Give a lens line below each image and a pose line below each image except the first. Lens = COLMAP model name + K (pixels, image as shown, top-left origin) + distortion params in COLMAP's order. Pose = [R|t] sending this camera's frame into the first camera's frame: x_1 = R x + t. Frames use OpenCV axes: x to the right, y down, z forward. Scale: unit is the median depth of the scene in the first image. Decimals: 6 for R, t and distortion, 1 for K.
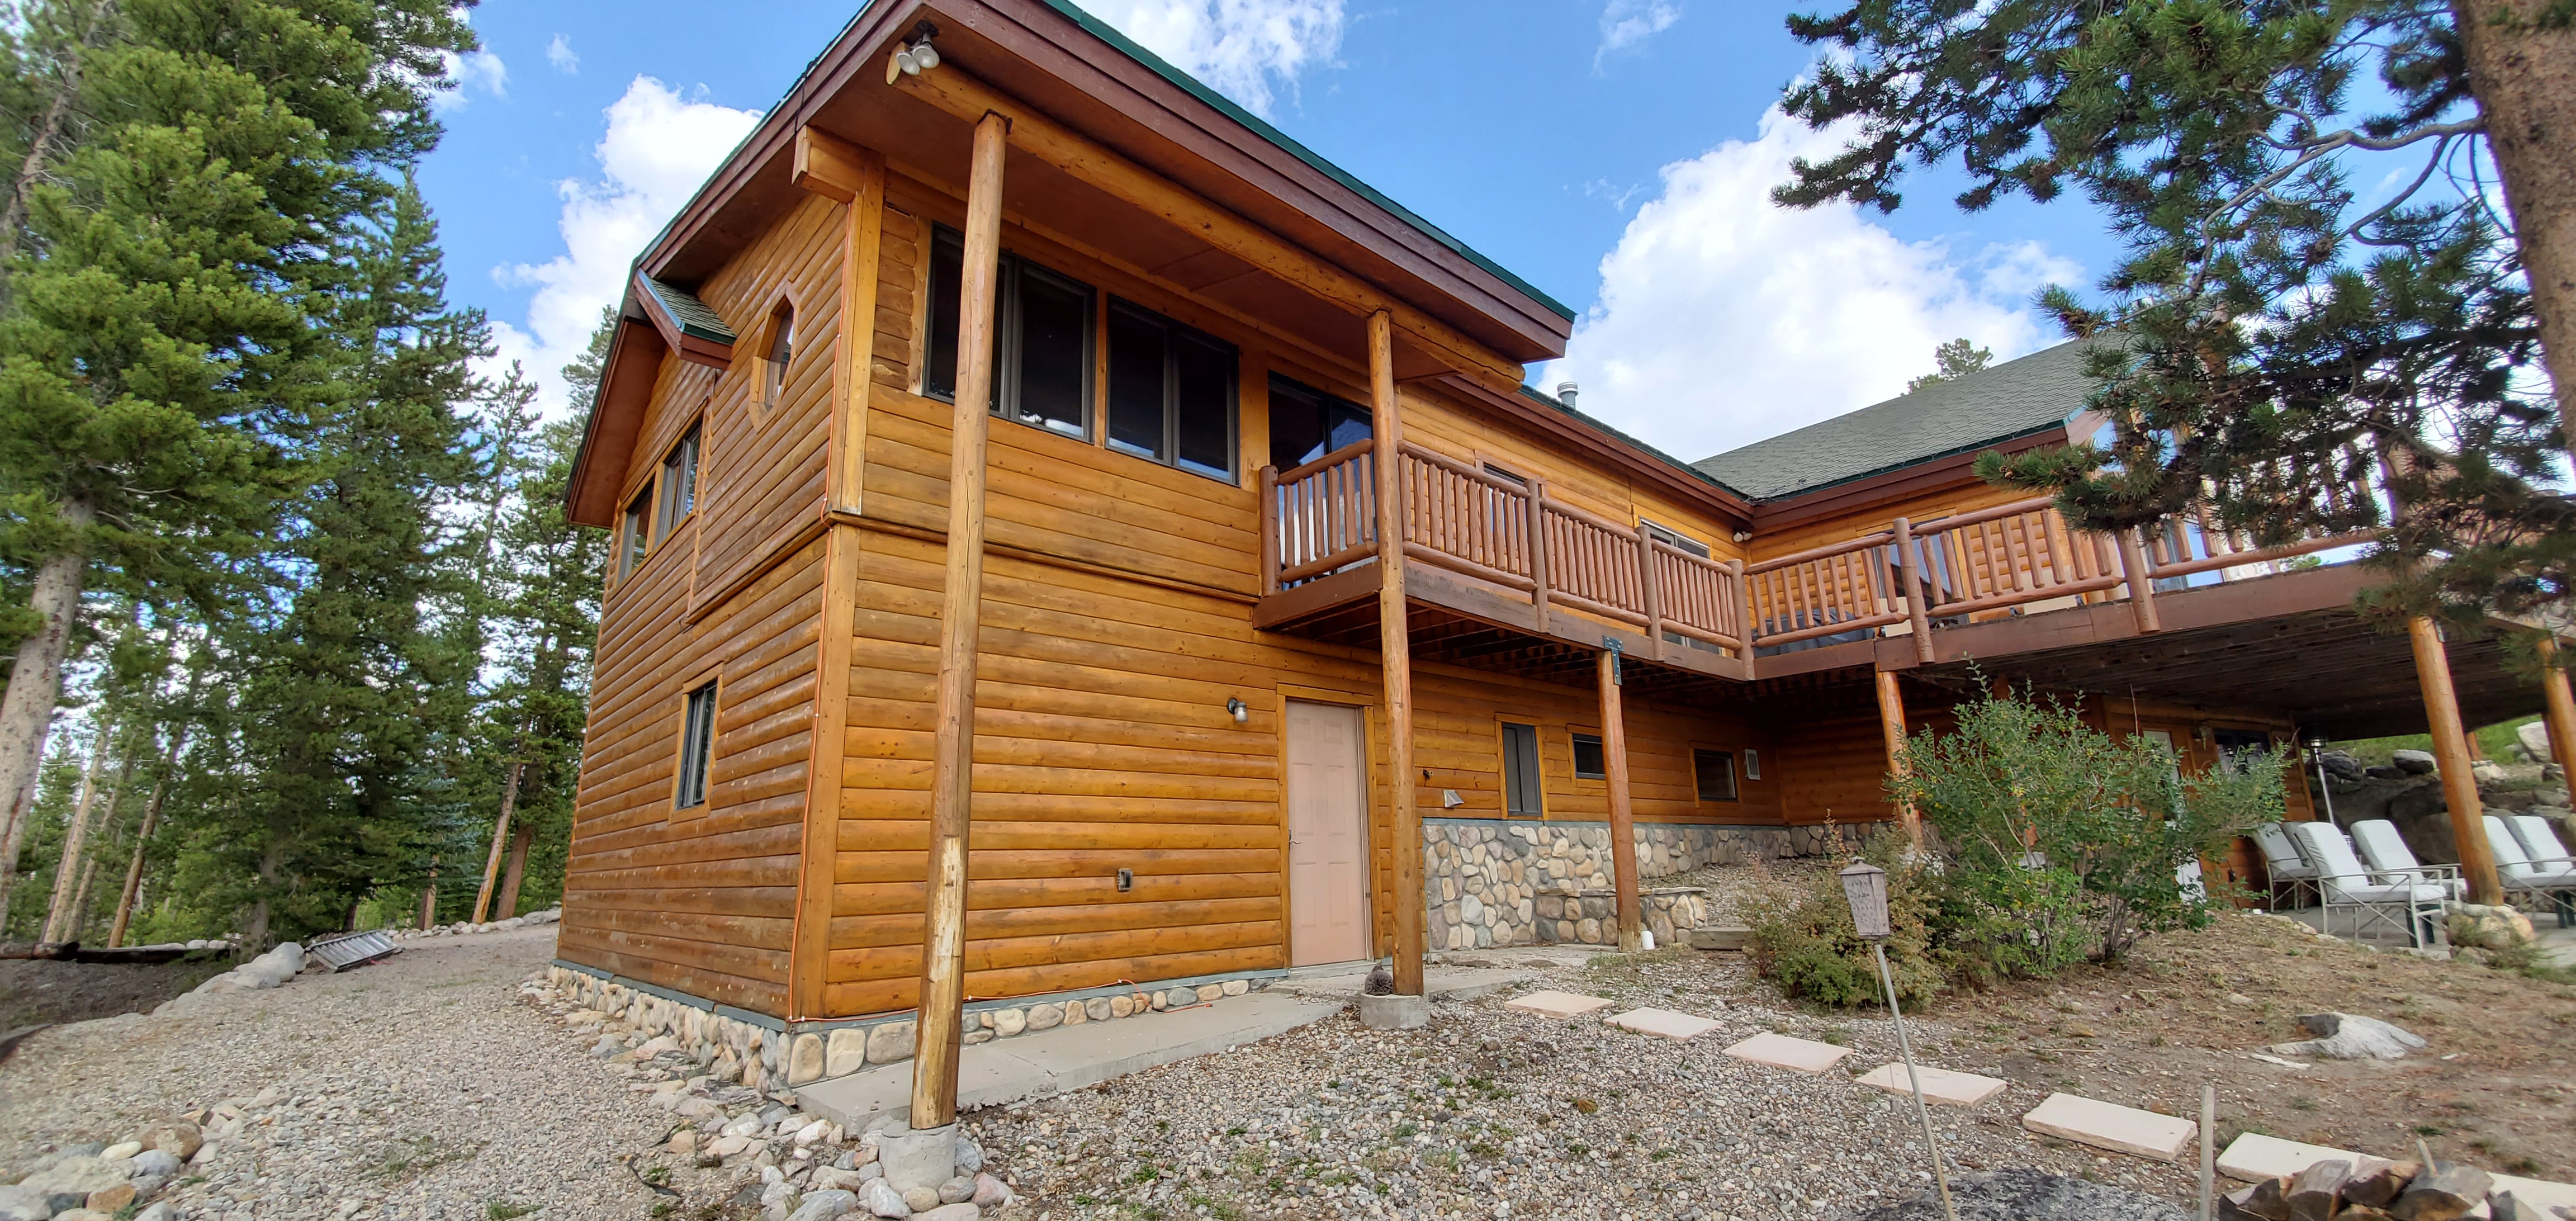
lens RADIAL K [[1047.1, 0, 1288.0], [0, 1047.1, 610.5], [0, 0, 1]] dist [-0.001328, -0.006728]
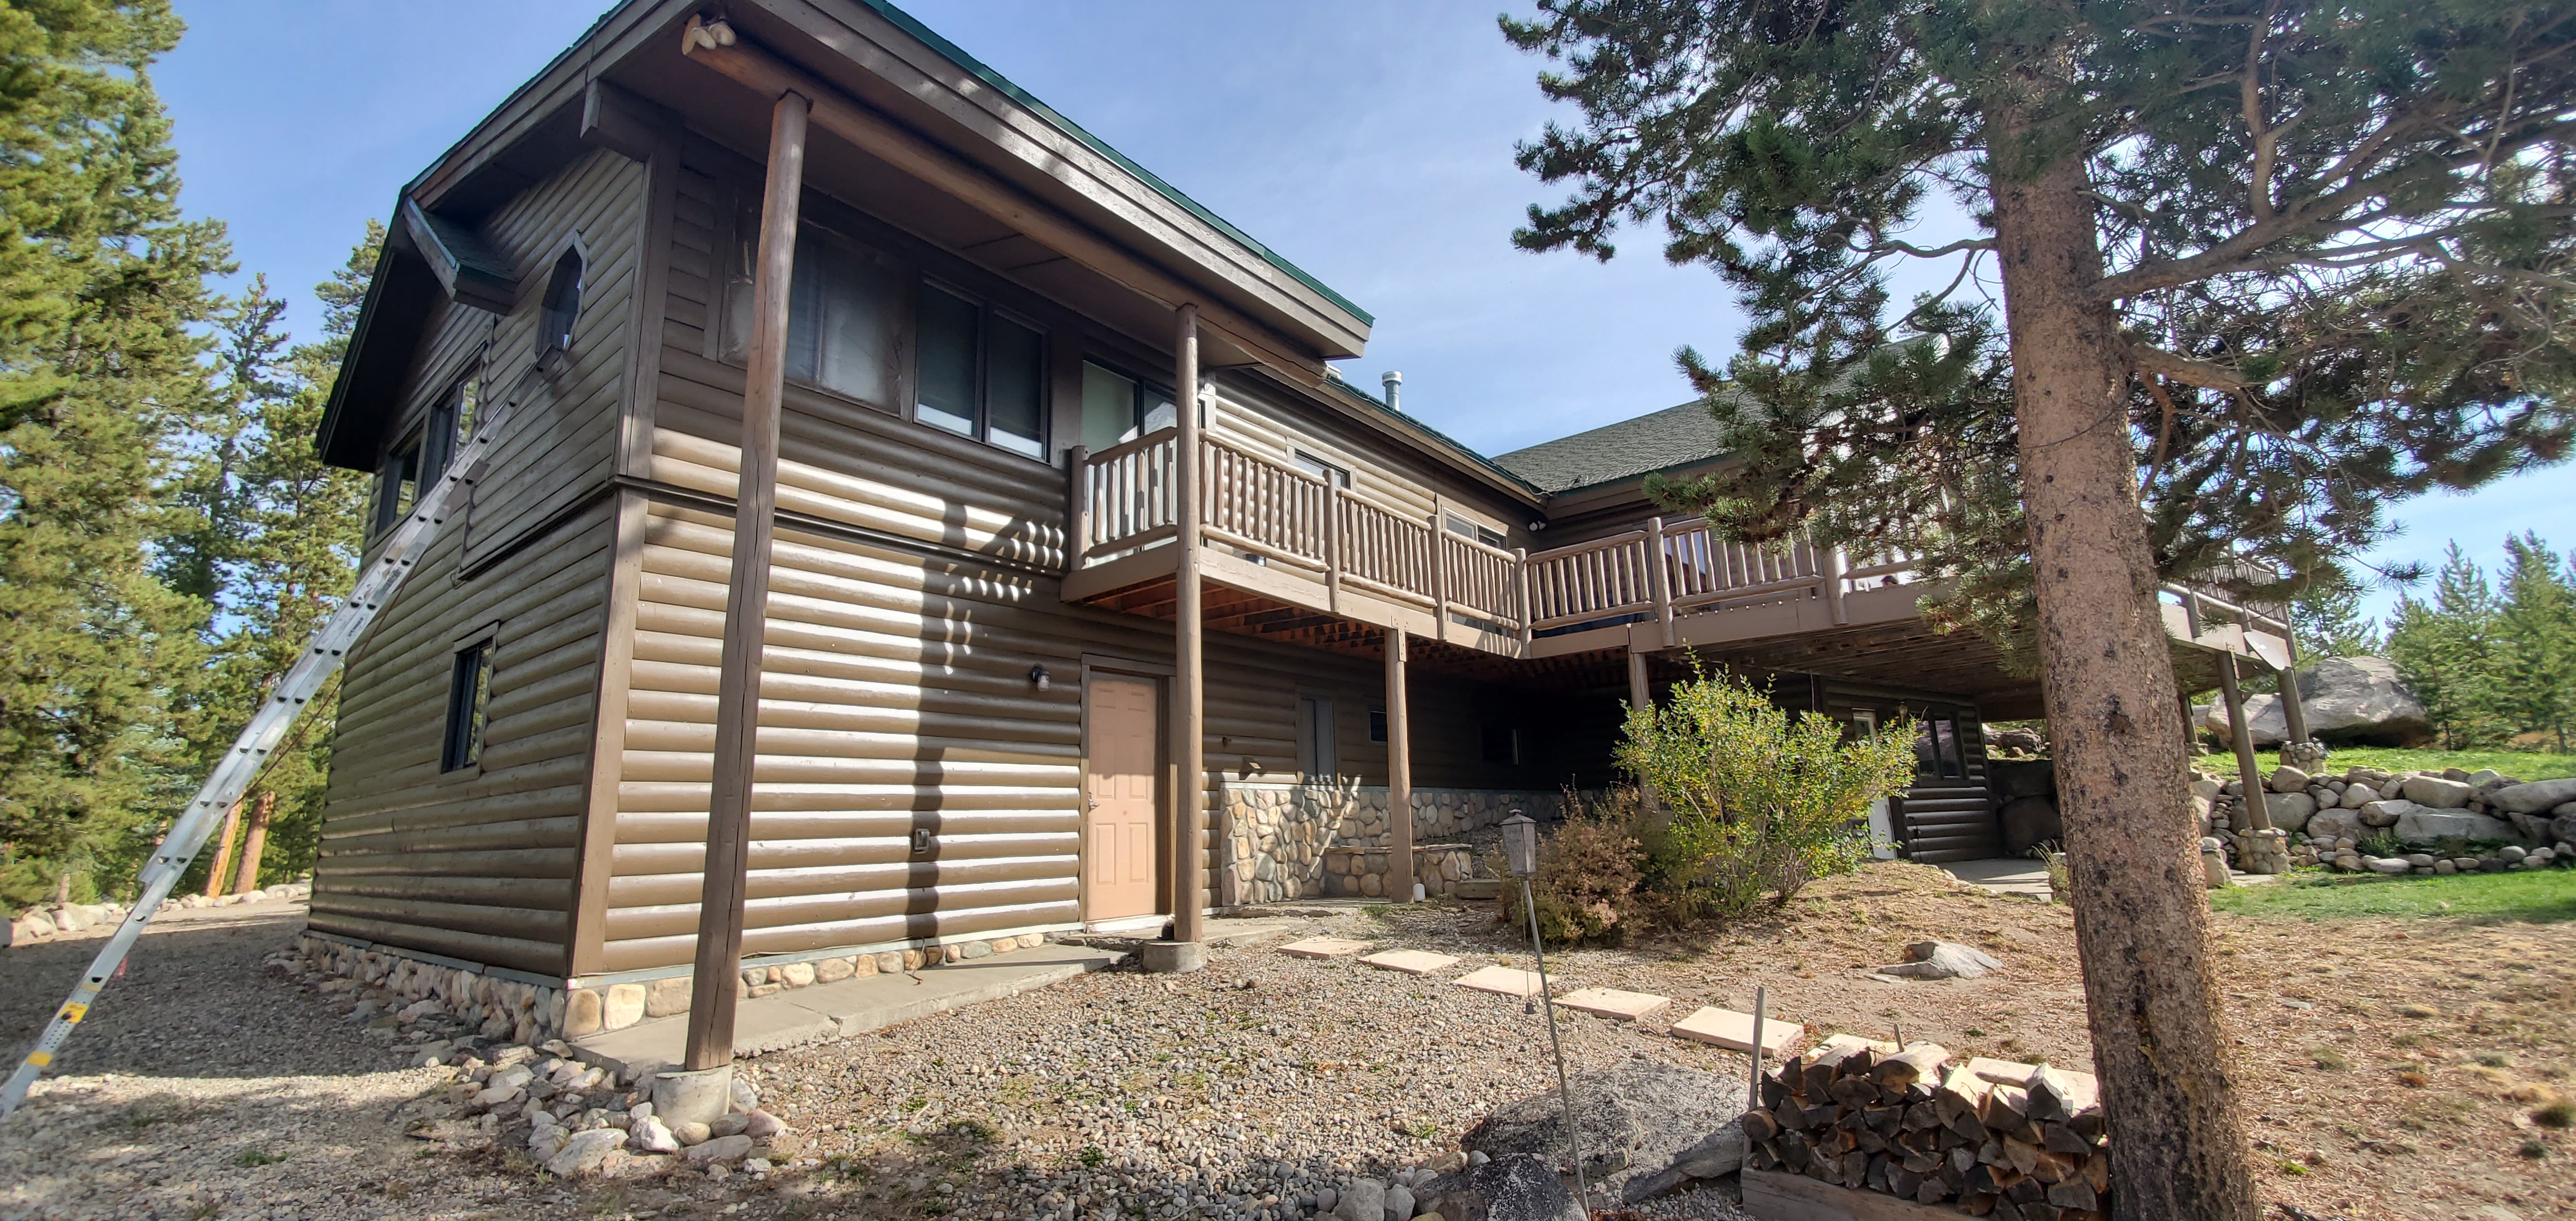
lens RADIAL K [[1039.2, 0, 1288.0], [0, 1039.2, 610.5], [0, 0, 1]] dist [0.023855, -0.023849]
pose [[0.988935, 0.027033, 0.145869, 0.040073], [-0.031284, 0.999148, 0.026927, -0.008125], [-0.145017, -0.031193, 0.988937, -0.062264]]
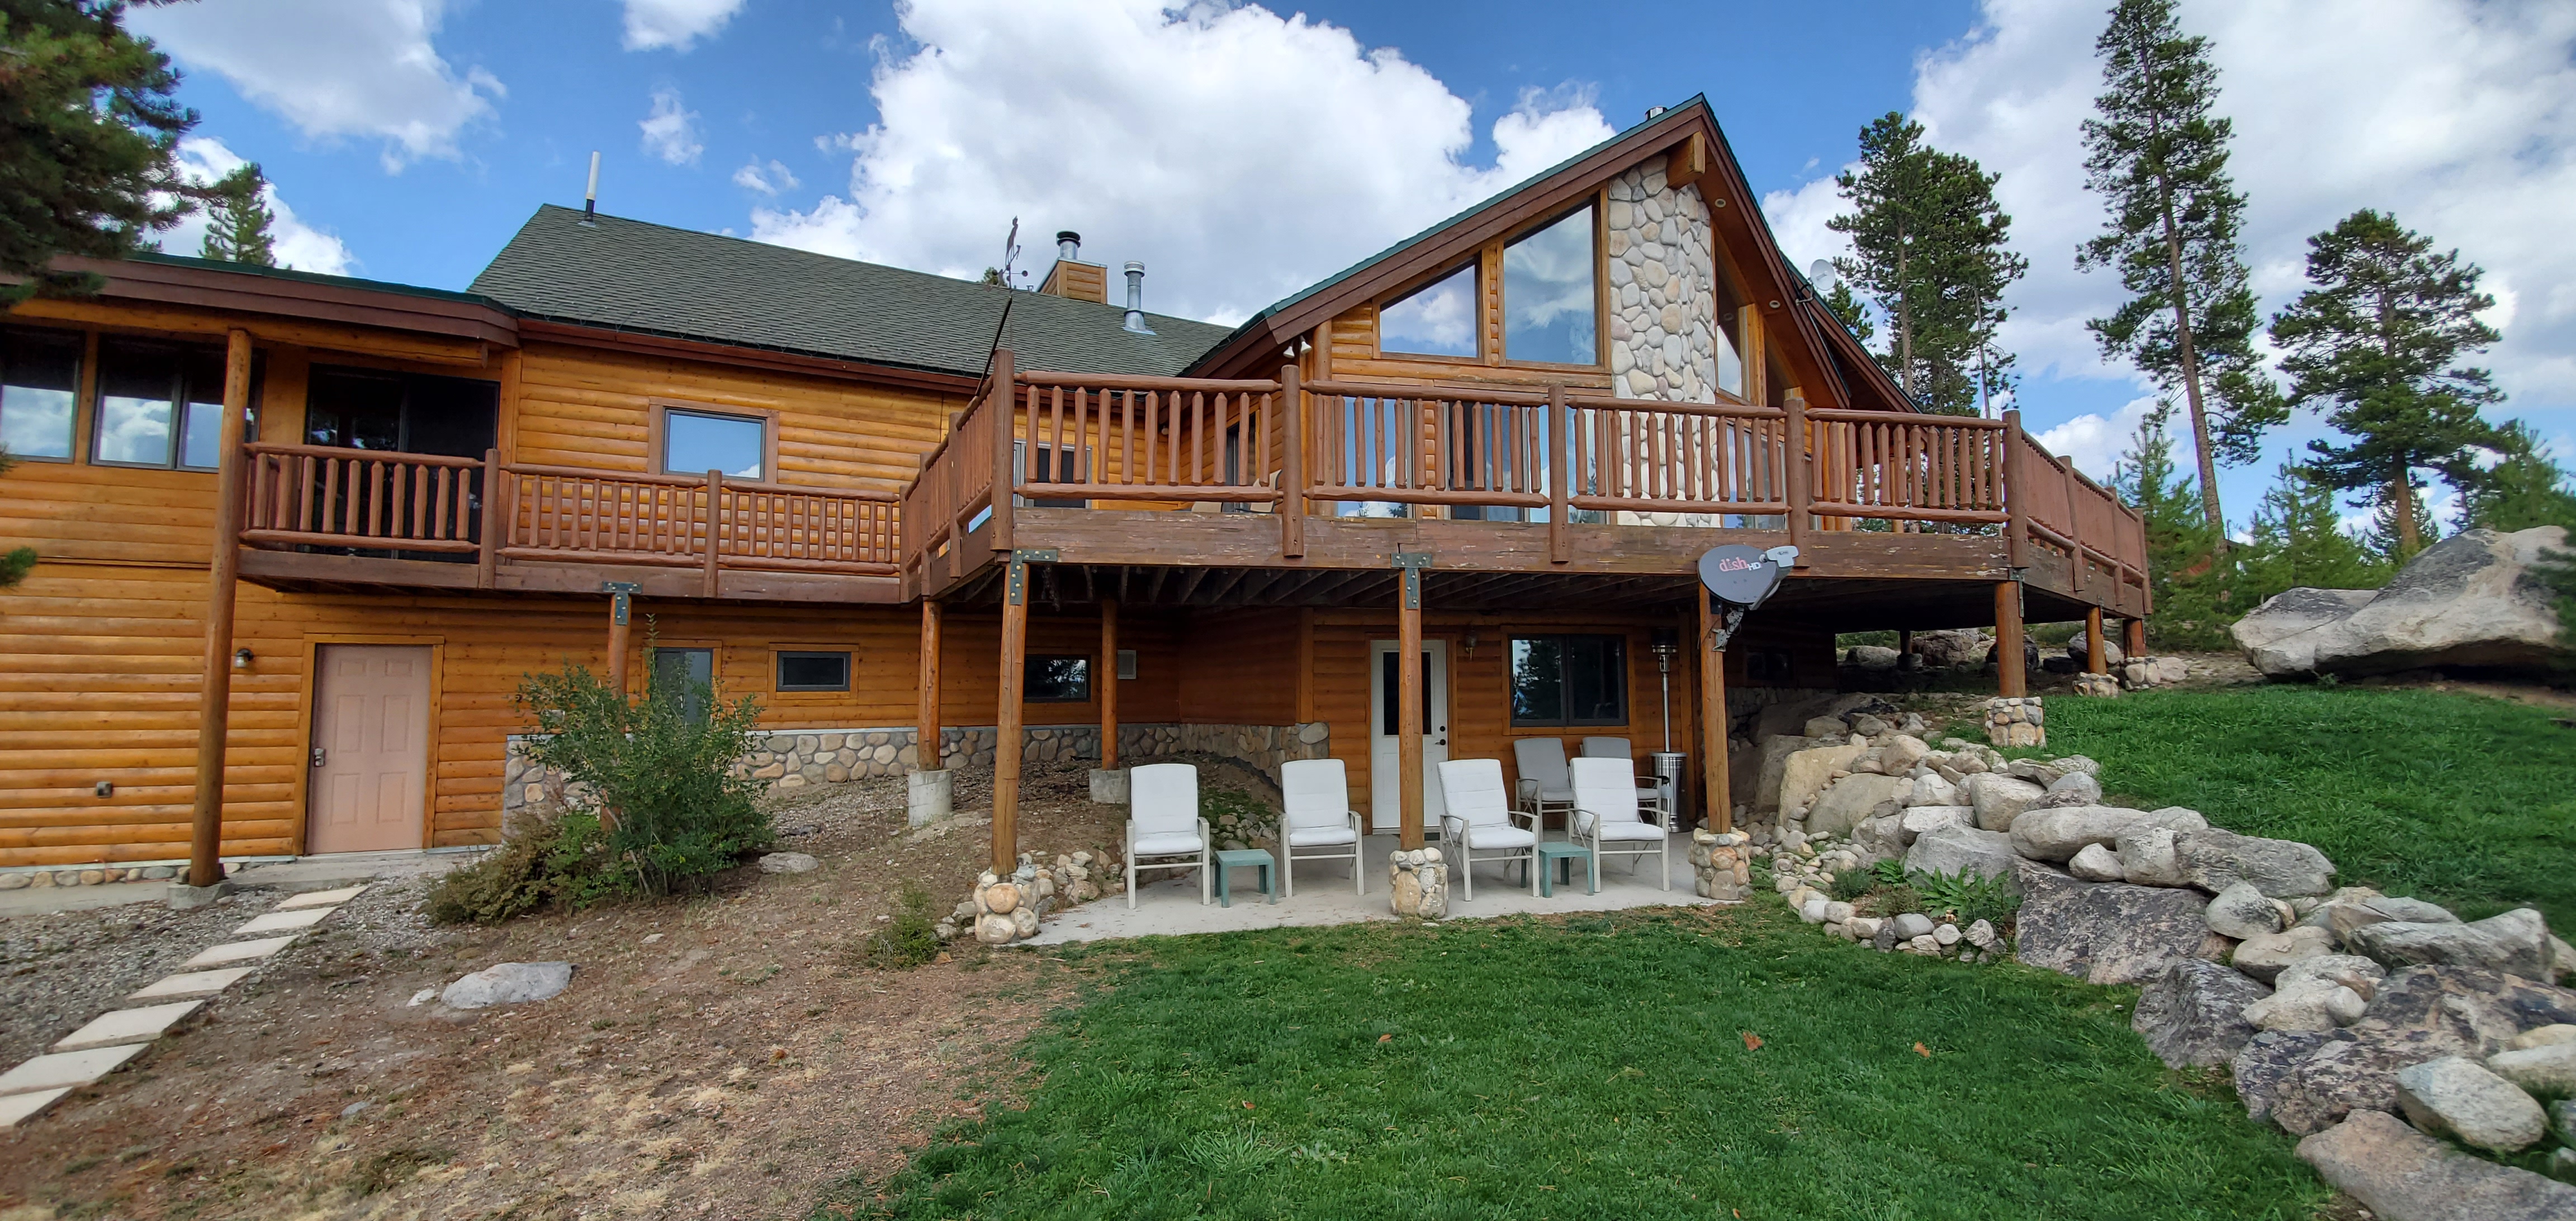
lens RADIAL K [[1047.1, 0, 1288.0], [0, 1047.1, 610.5], [0, 0, 1]] dist [-0.001328, -0.006728]
pose [[0.965250, -0.002492, -0.261318, 1.463028], [0.045358, 0.986375, 0.158133, -0.101065], [0.257364, -0.164491, 0.952211, 0.132184]]
